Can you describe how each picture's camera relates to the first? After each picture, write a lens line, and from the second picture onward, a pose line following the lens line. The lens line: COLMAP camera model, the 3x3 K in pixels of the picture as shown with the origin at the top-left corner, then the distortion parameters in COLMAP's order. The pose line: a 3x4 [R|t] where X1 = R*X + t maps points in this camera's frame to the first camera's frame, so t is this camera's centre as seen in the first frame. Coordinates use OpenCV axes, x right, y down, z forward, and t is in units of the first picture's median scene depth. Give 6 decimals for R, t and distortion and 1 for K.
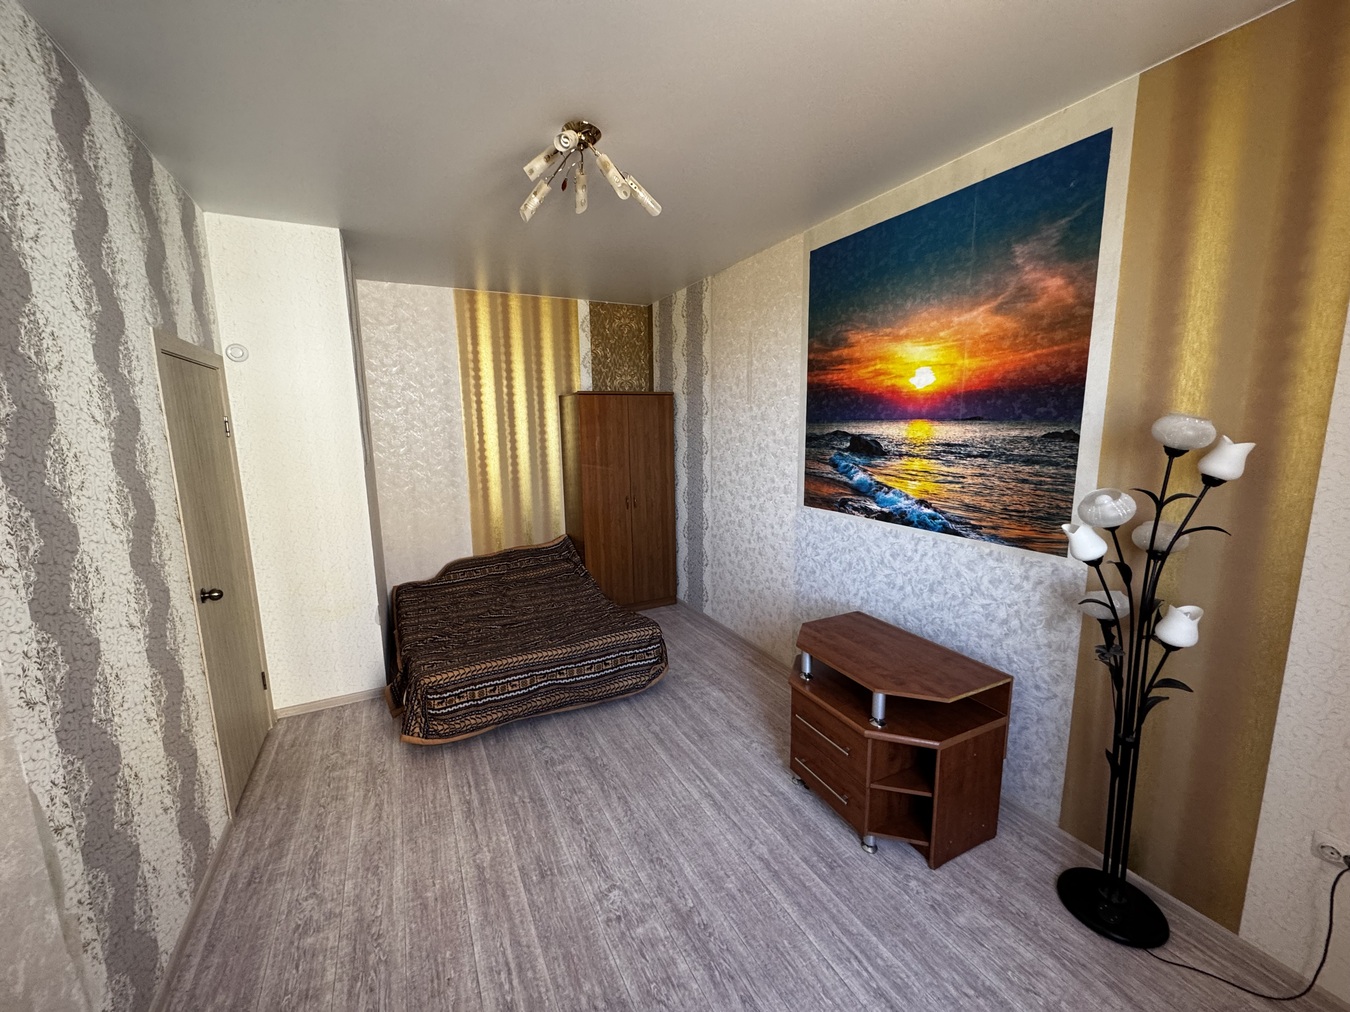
lens RADIAL K [[537.7, 0, 674.2], [0, 537.7, 506.0], [0, 0, 1]] dist [-0.000951, -0.000082]
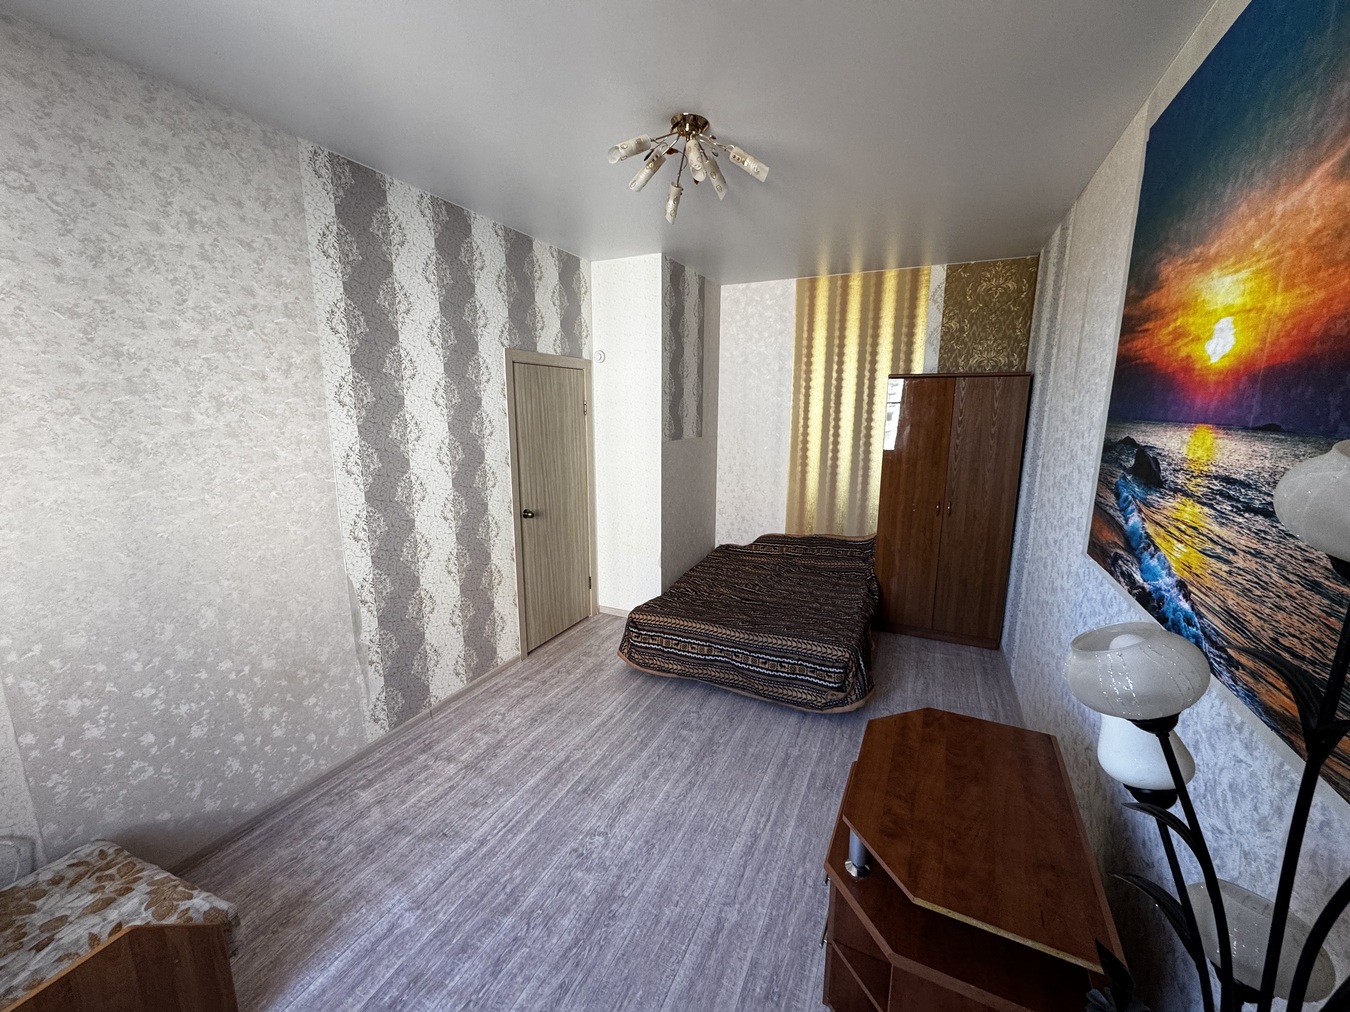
lens RADIAL K [[539.5, 0, 675.0], [0, 539.5, 506.0], [0, 0, 1]] dist [0.000516, 0.000232]
pose [[0.607307, 0.163470, -0.777467, 0.479149], [-0.136759, 0.985505, 0.100385, -0.058590], [0.782608, 0.045361, 0.620860, 0.258177]]
